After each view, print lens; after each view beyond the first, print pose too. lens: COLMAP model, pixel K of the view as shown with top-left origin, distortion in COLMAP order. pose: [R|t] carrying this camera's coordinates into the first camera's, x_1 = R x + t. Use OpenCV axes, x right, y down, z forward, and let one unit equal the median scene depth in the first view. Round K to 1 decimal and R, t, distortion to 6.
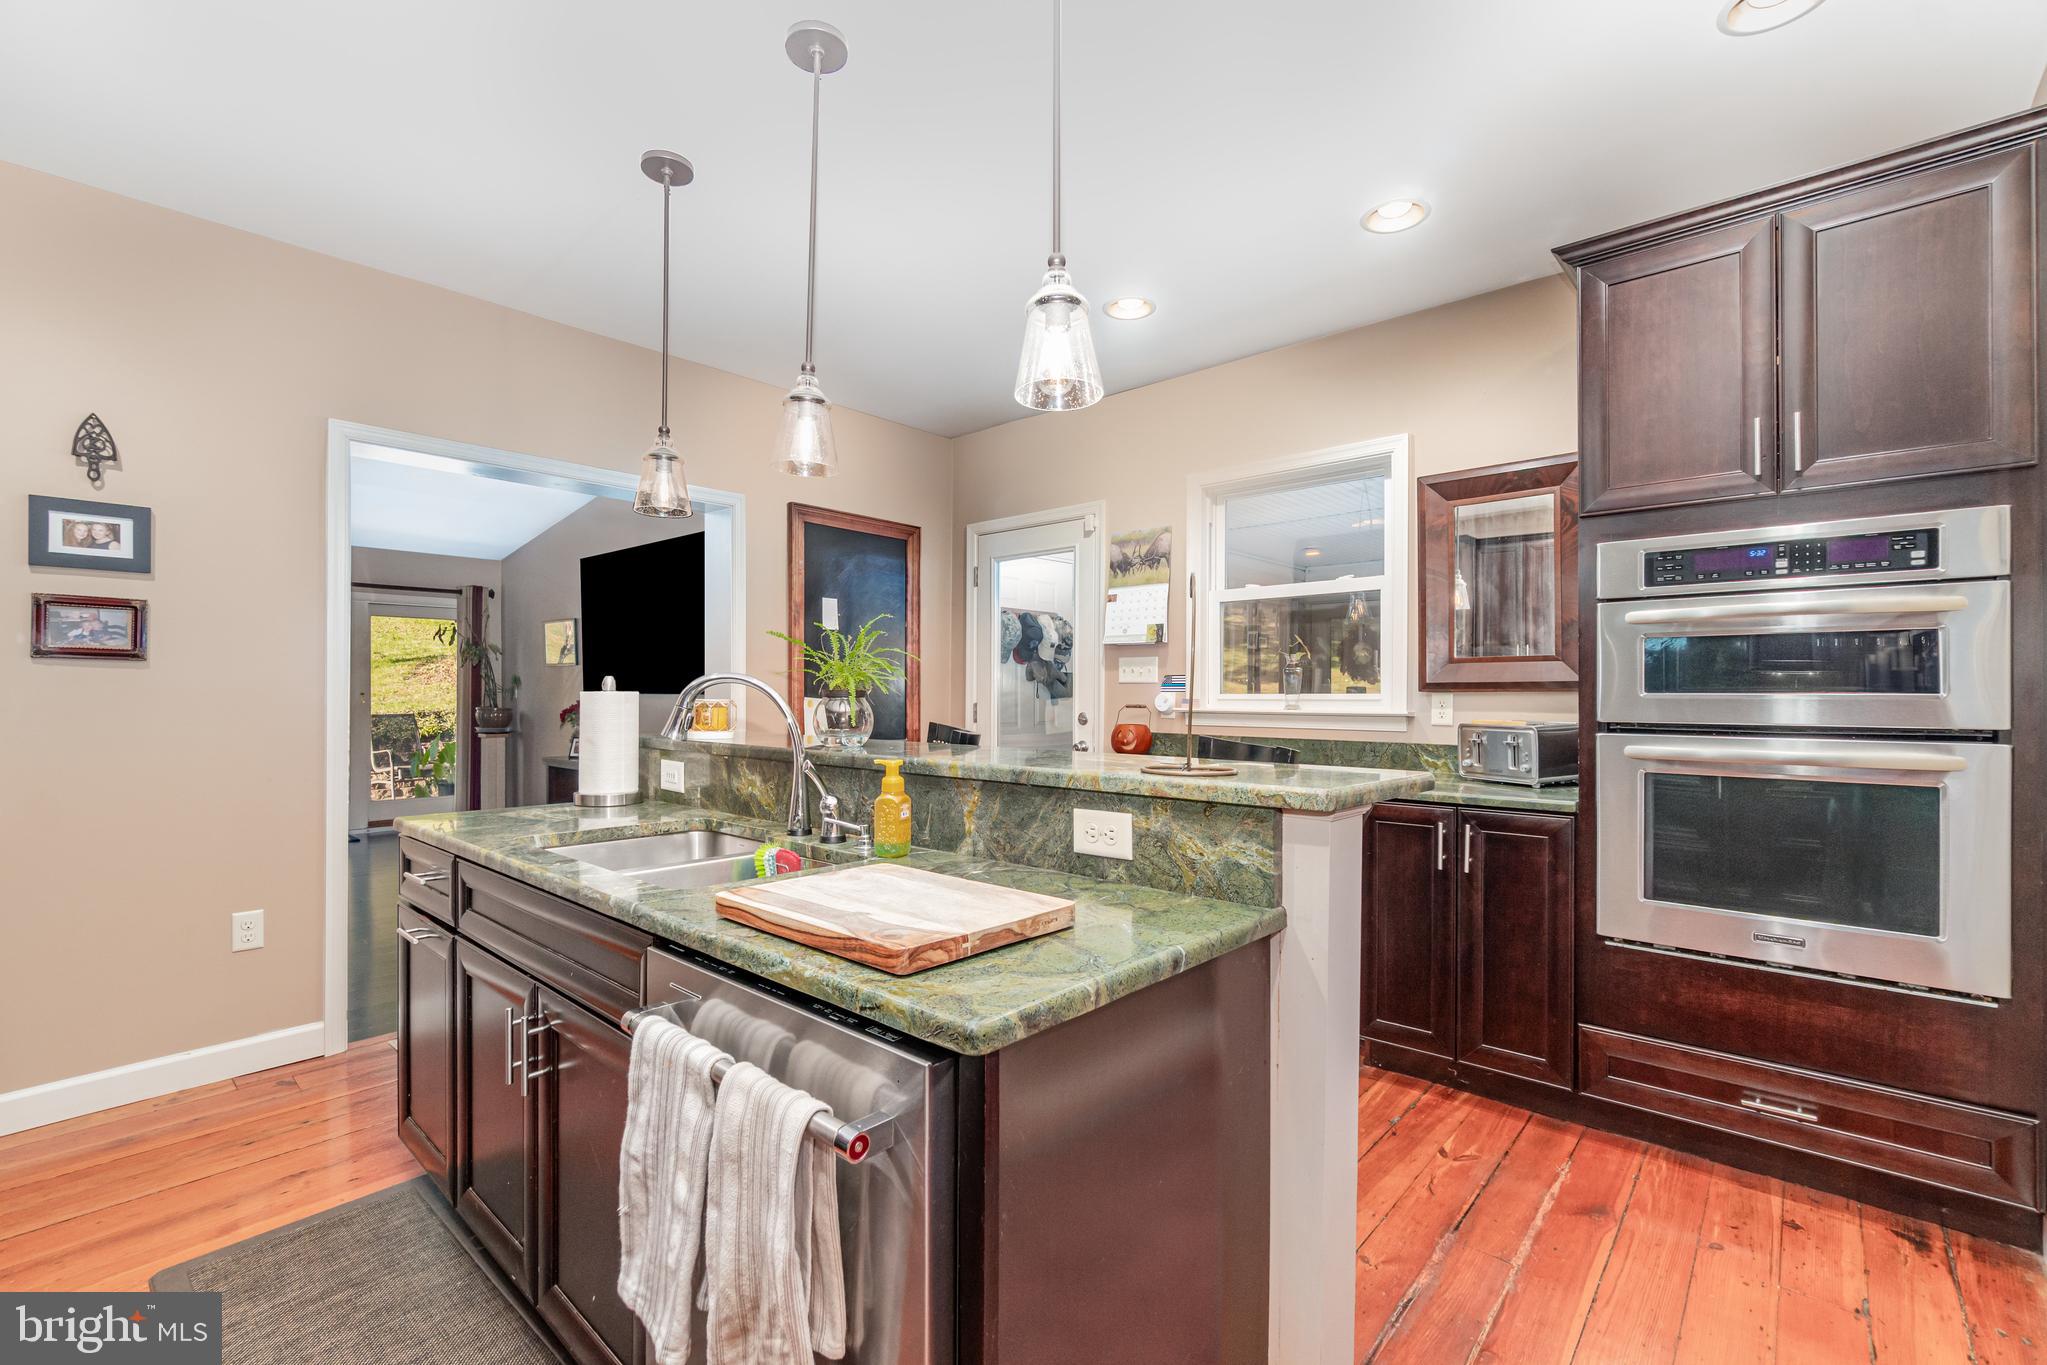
lens RADIAL K [[894.1, 0, 1035.6], [0, 894.1, 676.1], [0, 0, 1]] dist [-0.000614, -0.000057]
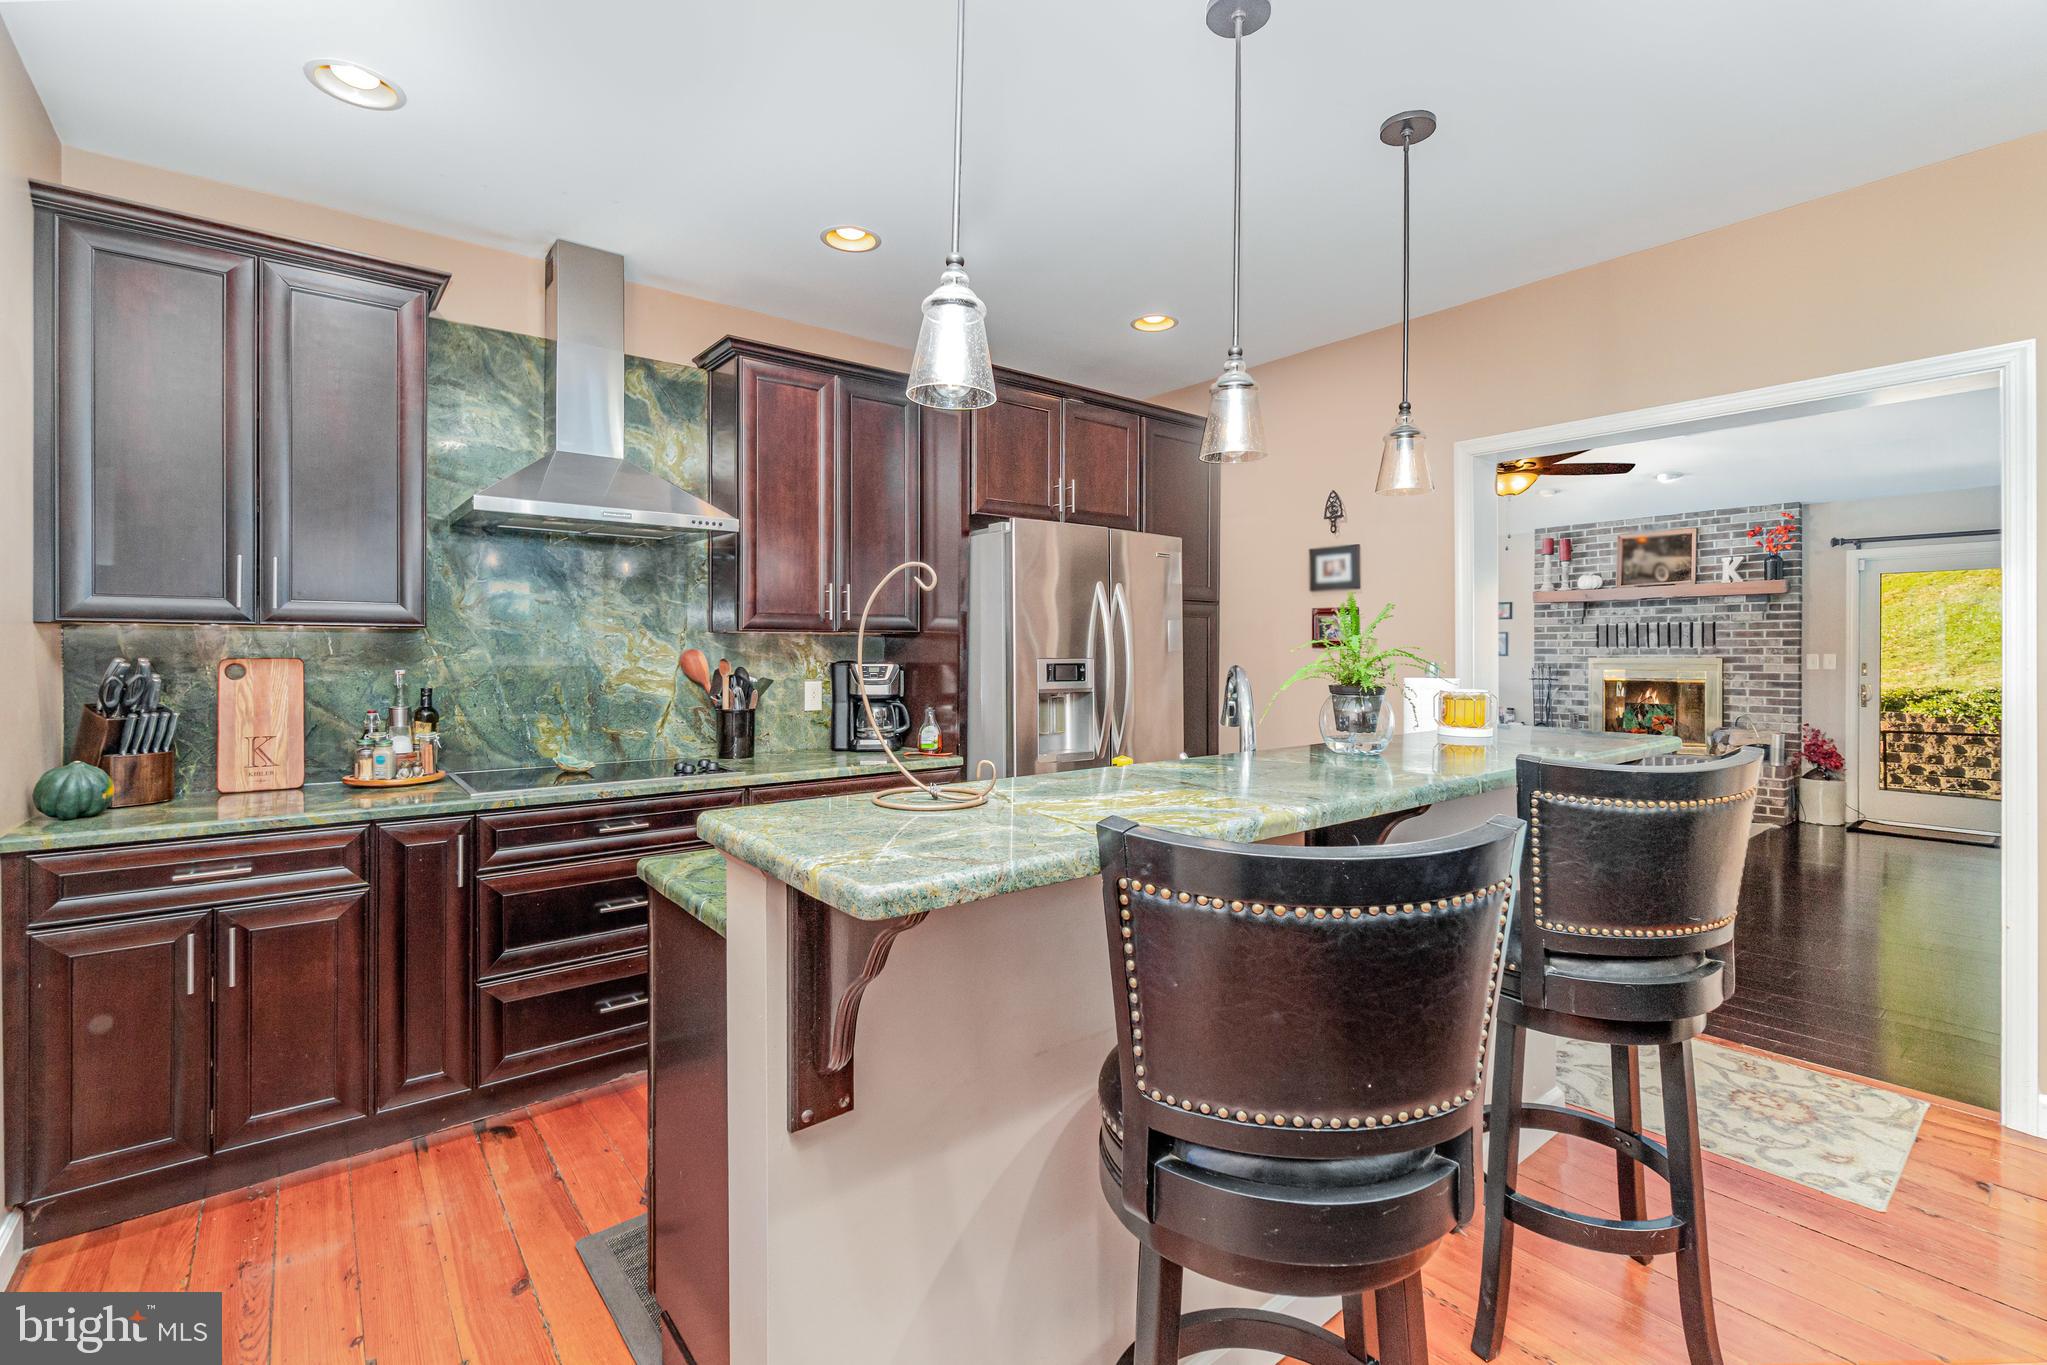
lens RADIAL K [[904.9, 0, 1019.2], [0, 904.9, 655.2], [0, 0, 1]] dist [-0.001737, 0.000031]
pose [[-0.170058, 0.003393, -0.985428, 0.599959], [0.013730, 0.999905, 0.001074, -0.015389], [0.985338, -0.013347, -0.170088, 0.739876]]
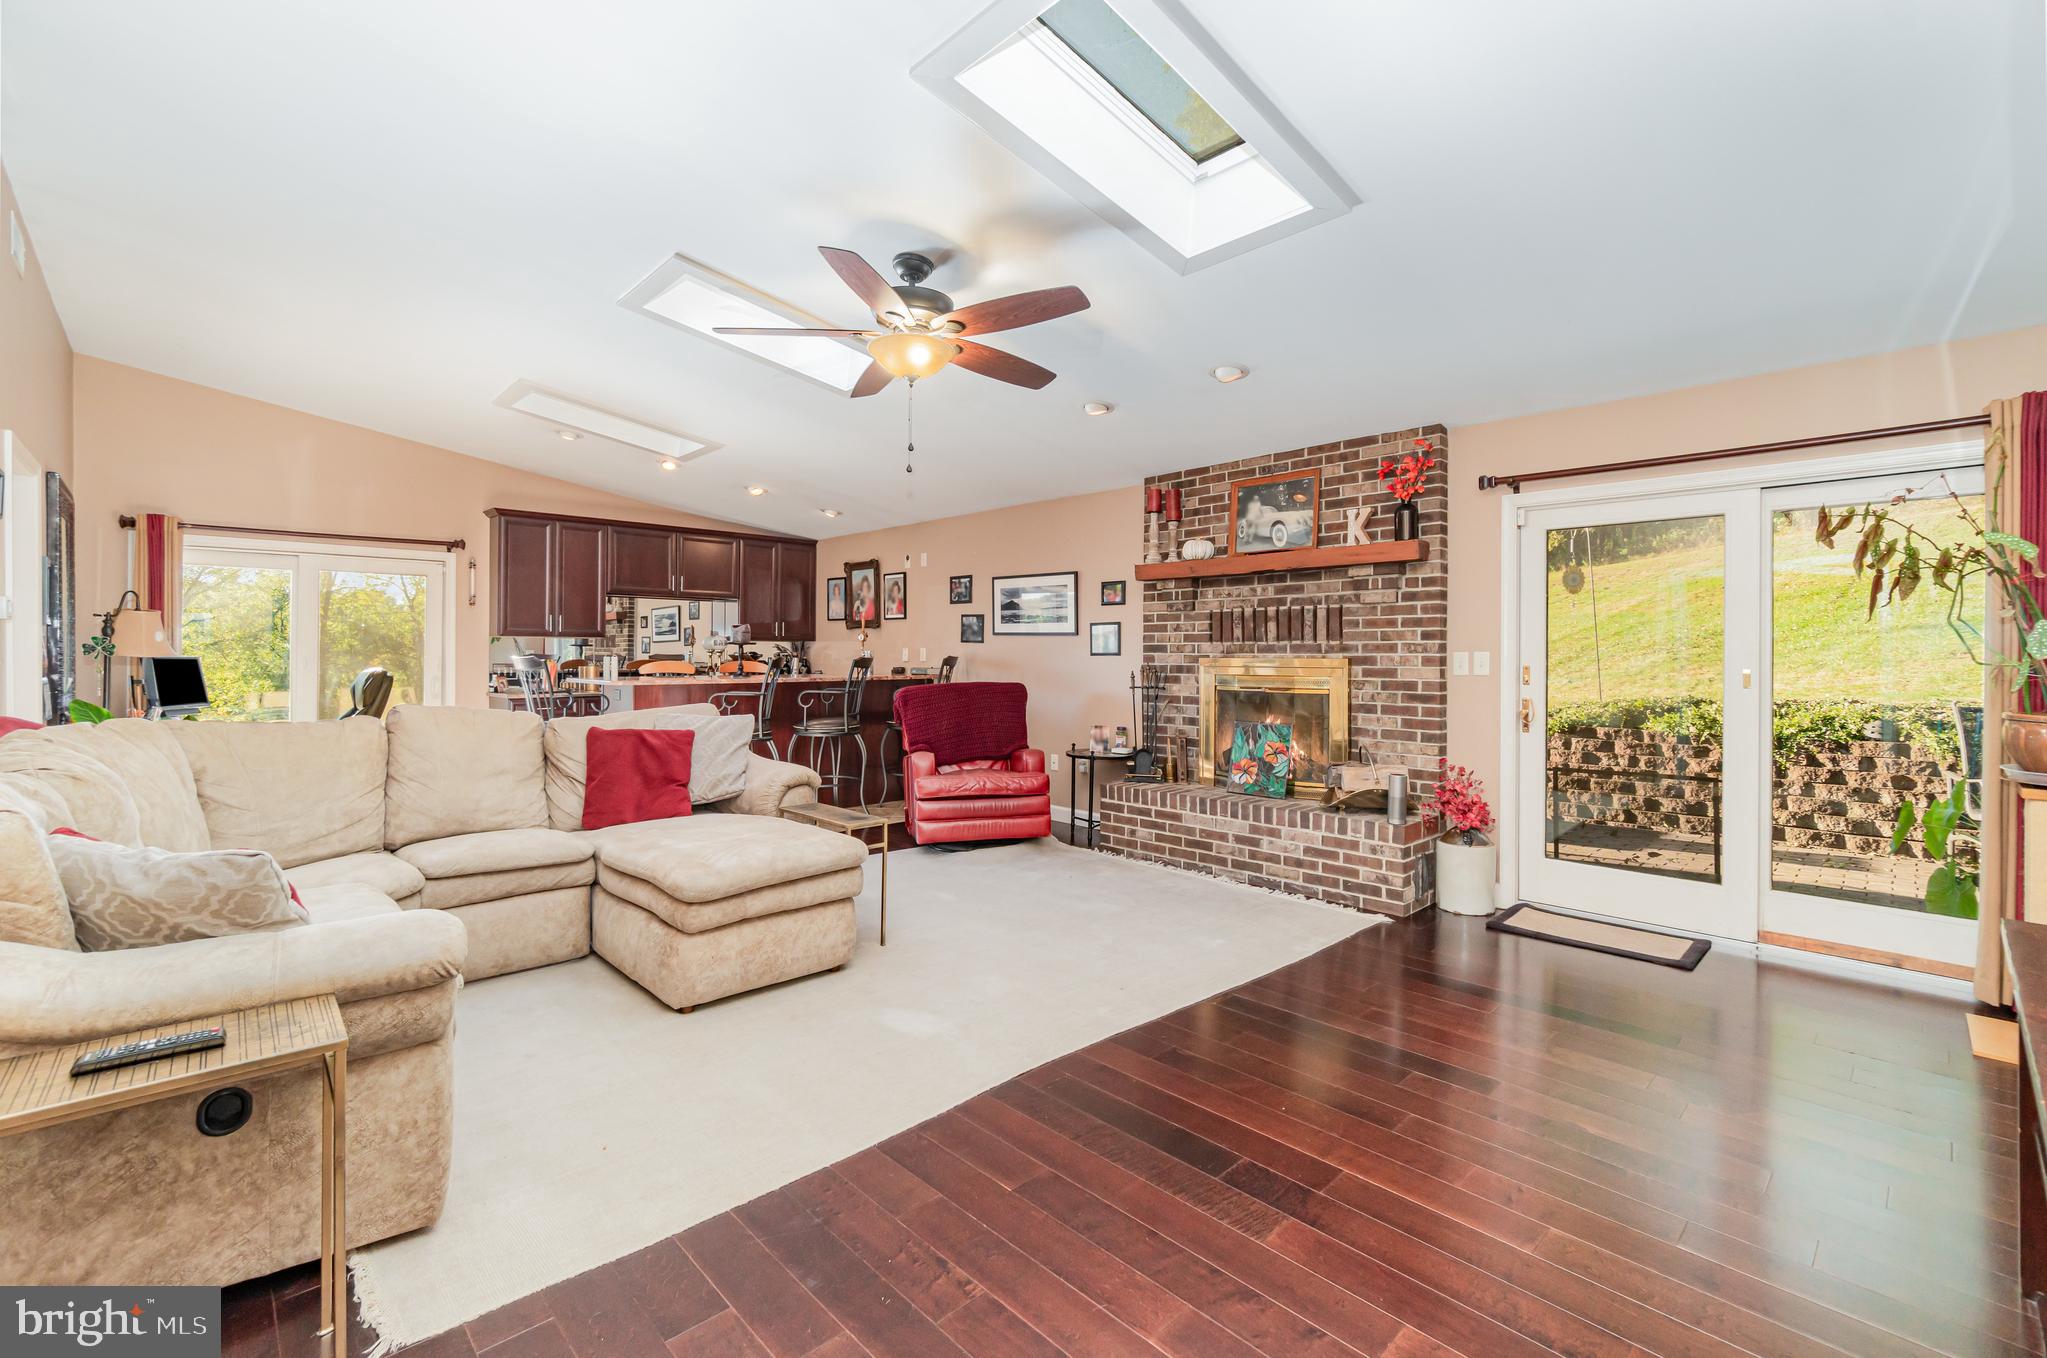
lens RADIAL K [[875.1, 0, 1024.9], [0, 875.1, 652.9], [0, 0, 1]] dist [-0.000919, -0.000110]
pose [[-0.088968, -0.000880, -0.996034, -0.718657], [0.011642, 0.999930, -0.001923, 0.012789], [0.995966, -0.011767, -0.088952, 1.972699]]
